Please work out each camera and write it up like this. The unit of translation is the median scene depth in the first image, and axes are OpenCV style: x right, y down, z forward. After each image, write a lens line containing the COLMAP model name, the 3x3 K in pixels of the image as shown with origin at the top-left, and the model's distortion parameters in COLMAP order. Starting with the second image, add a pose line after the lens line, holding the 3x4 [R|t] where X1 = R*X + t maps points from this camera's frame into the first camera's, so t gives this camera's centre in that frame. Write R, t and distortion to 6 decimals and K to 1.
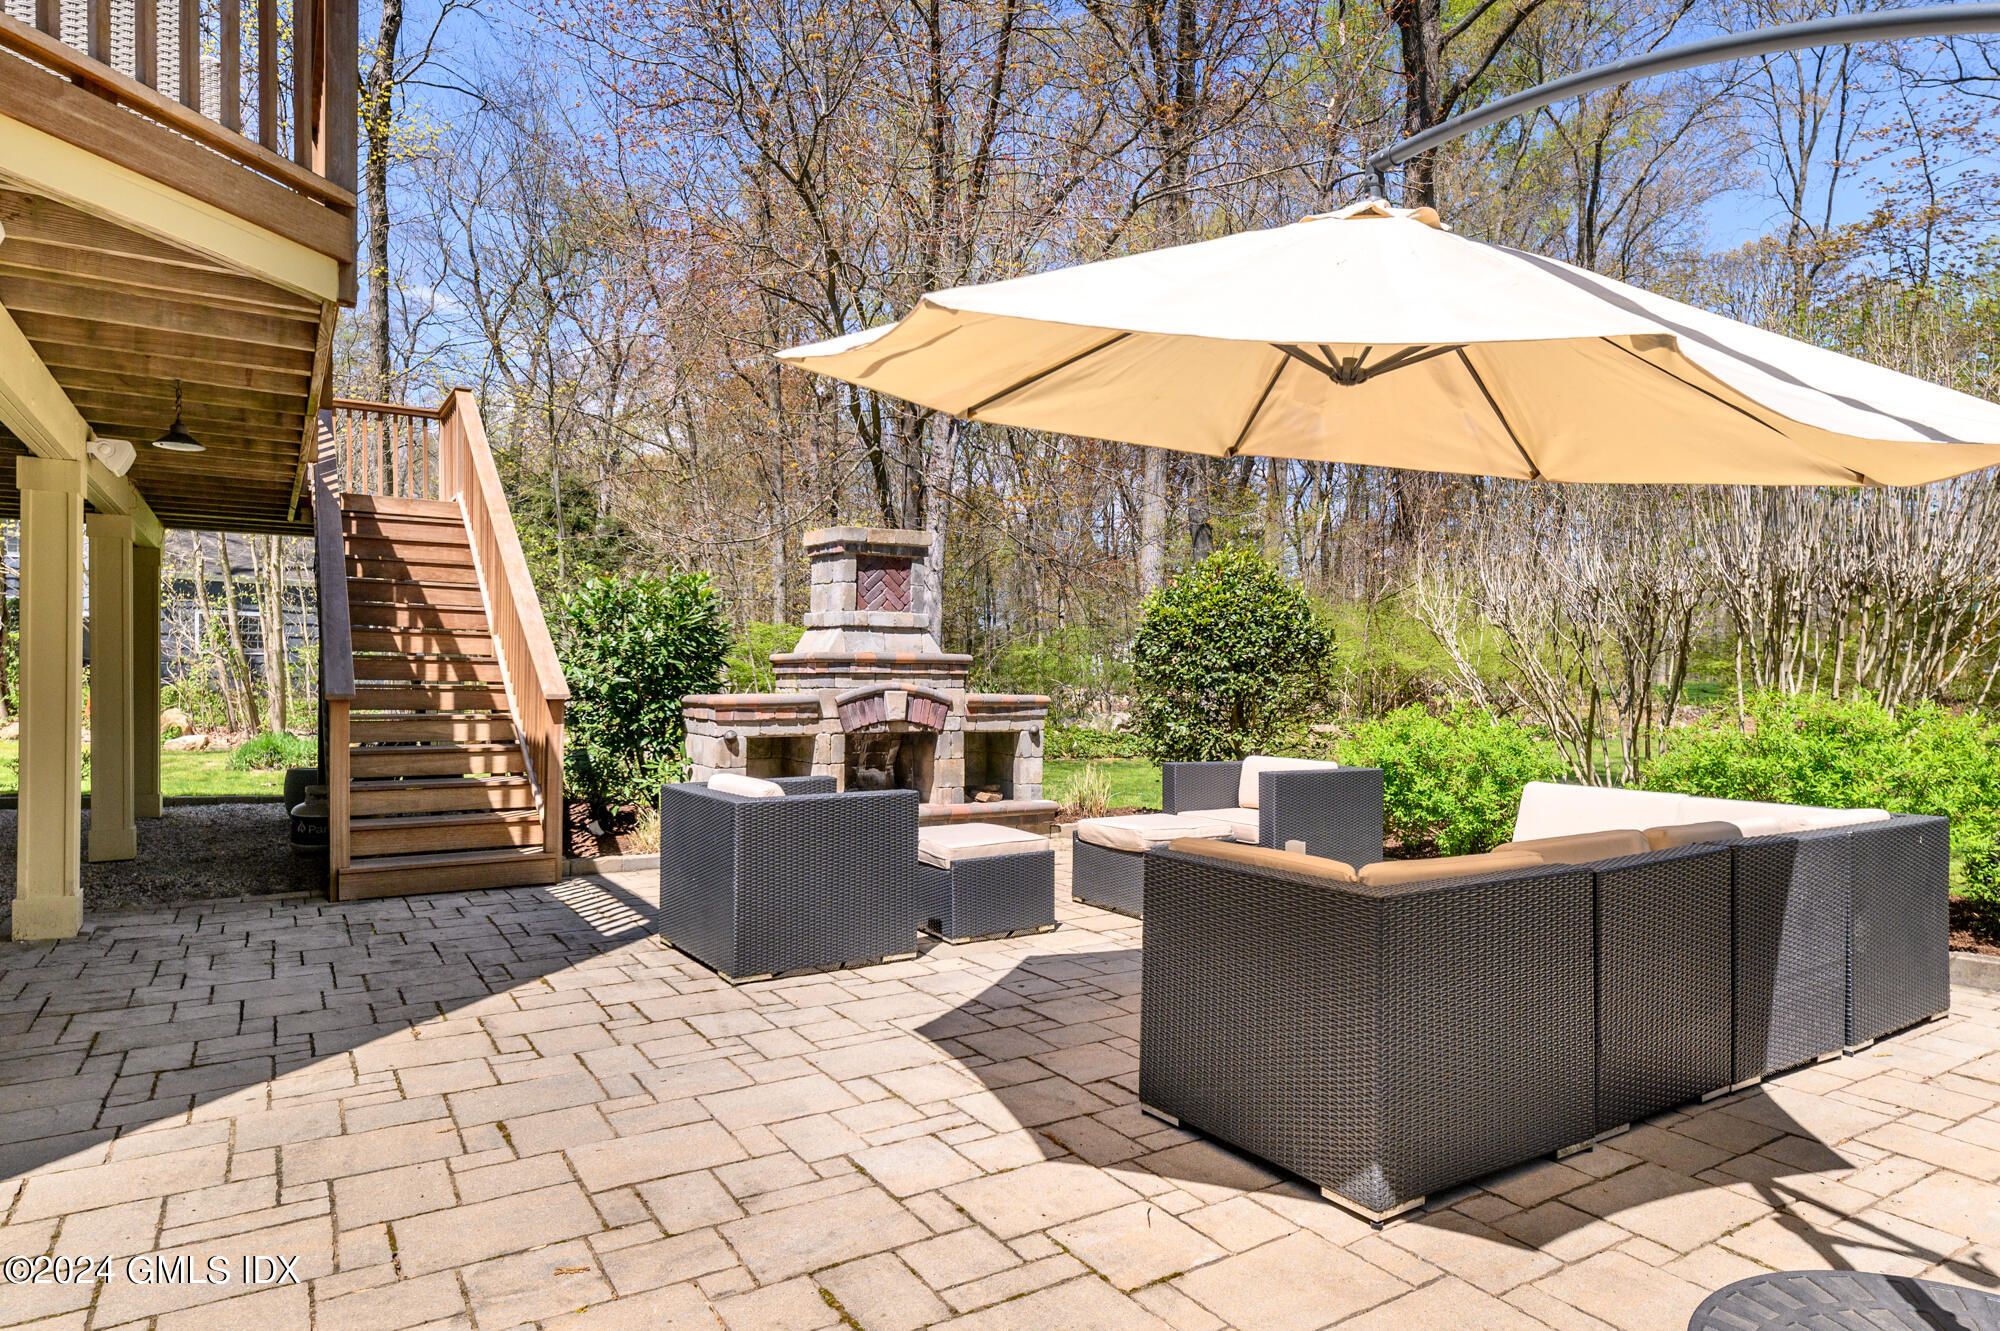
lens RADIAL K [[1202.8, 0, 998.1], [0, 1202.8, 688.5], [0, 0, 1]] dist [0.039812, 0.000497]
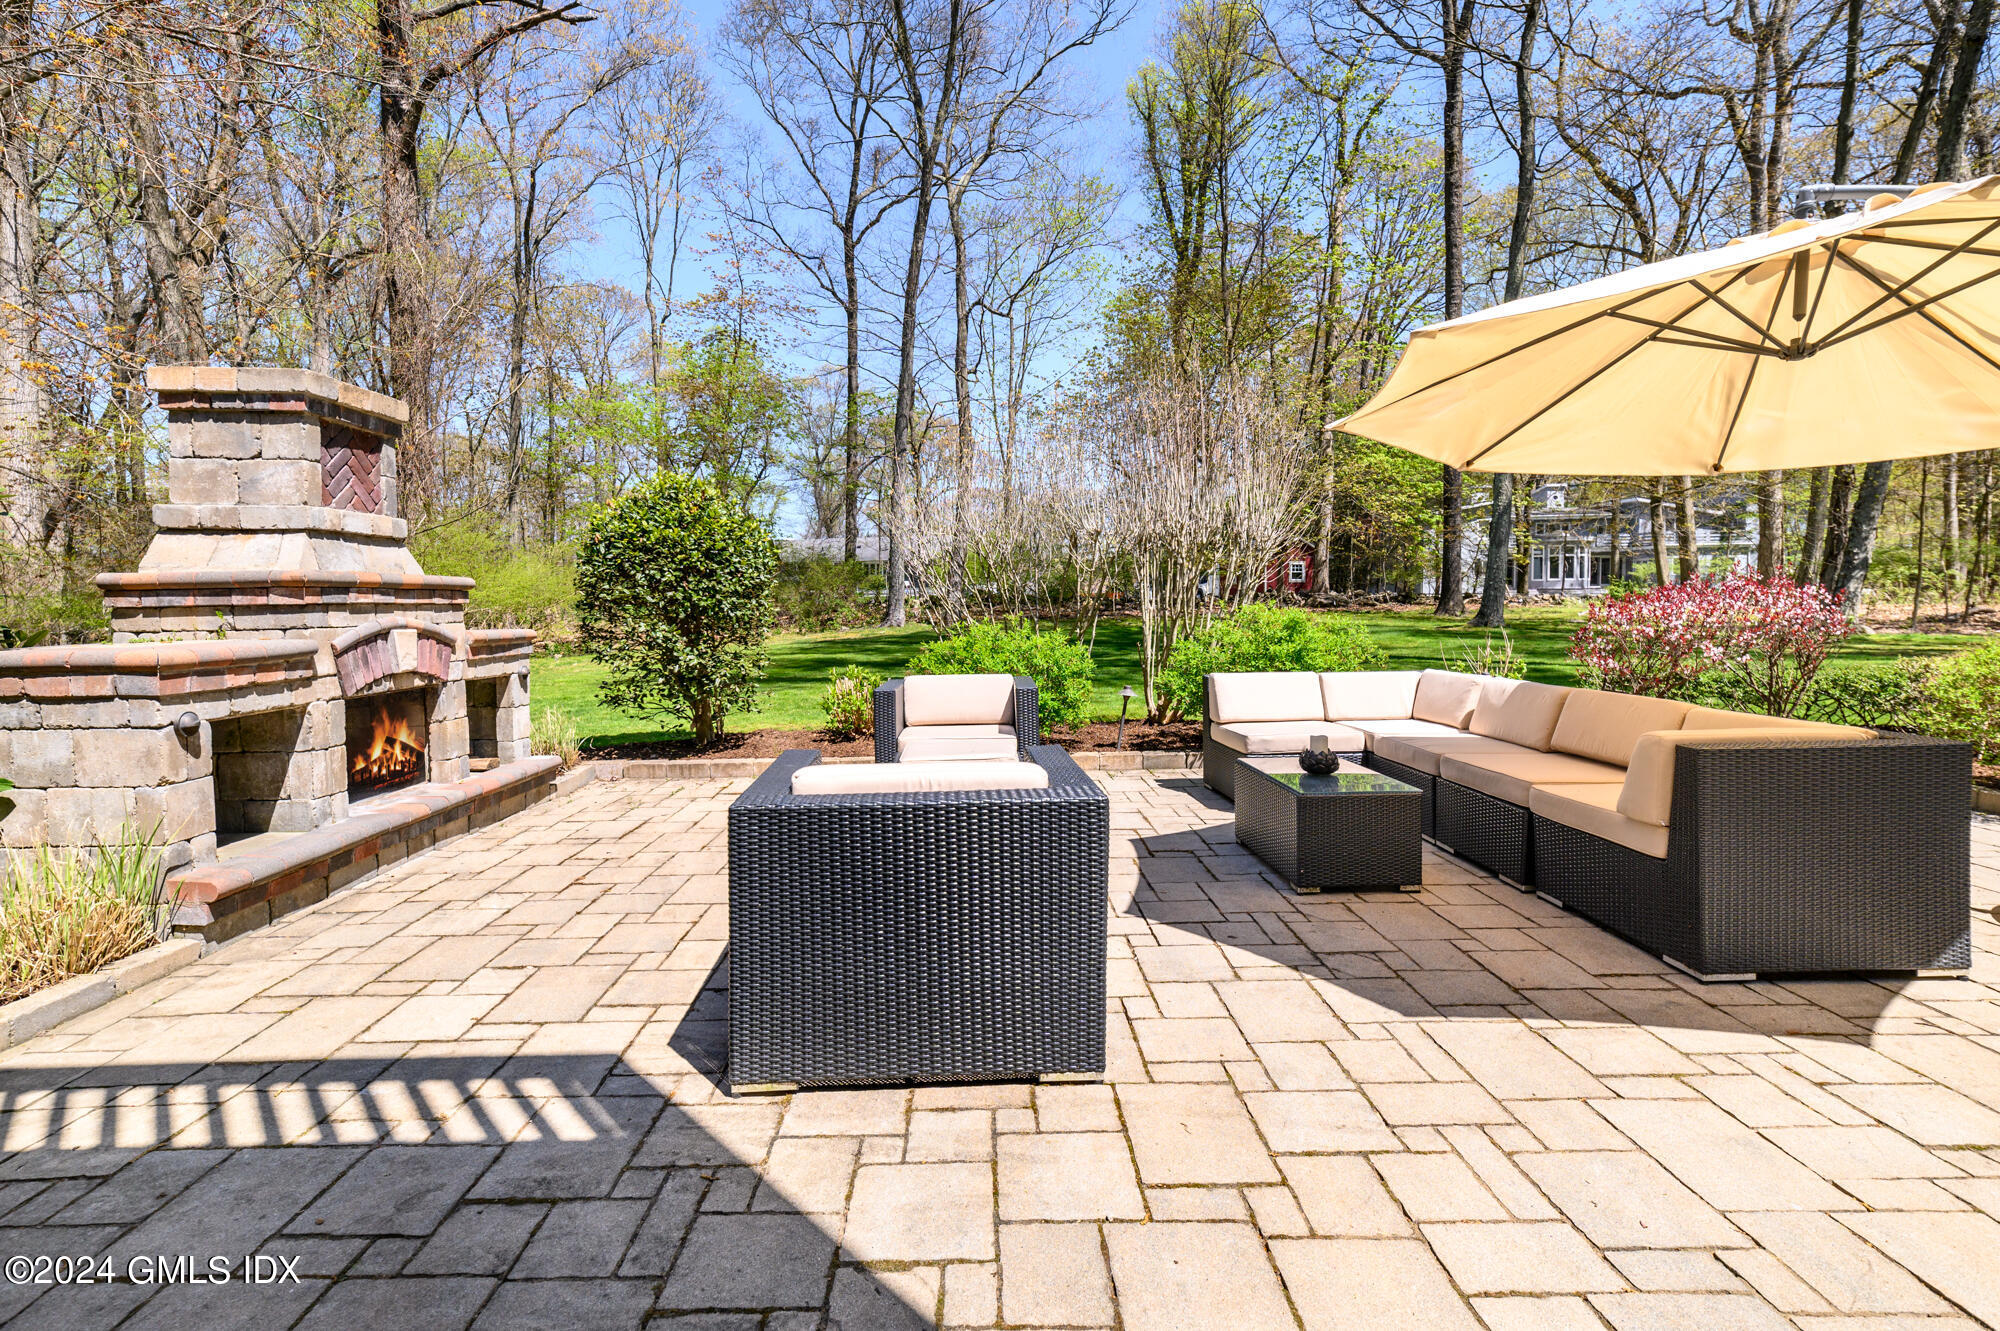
lens RADIAL K [[908.7, 0, 989.3], [0, 908.7, 660.0], [0, 0, 1]] dist [0.004359, 0.000471]
pose [[0.520340, -0.067535, 0.851284, -0.354041], [0.025538, 0.997653, 0.063537, -0.004939], [-0.853577, -0.011321, 0.520843, 0.441129]]
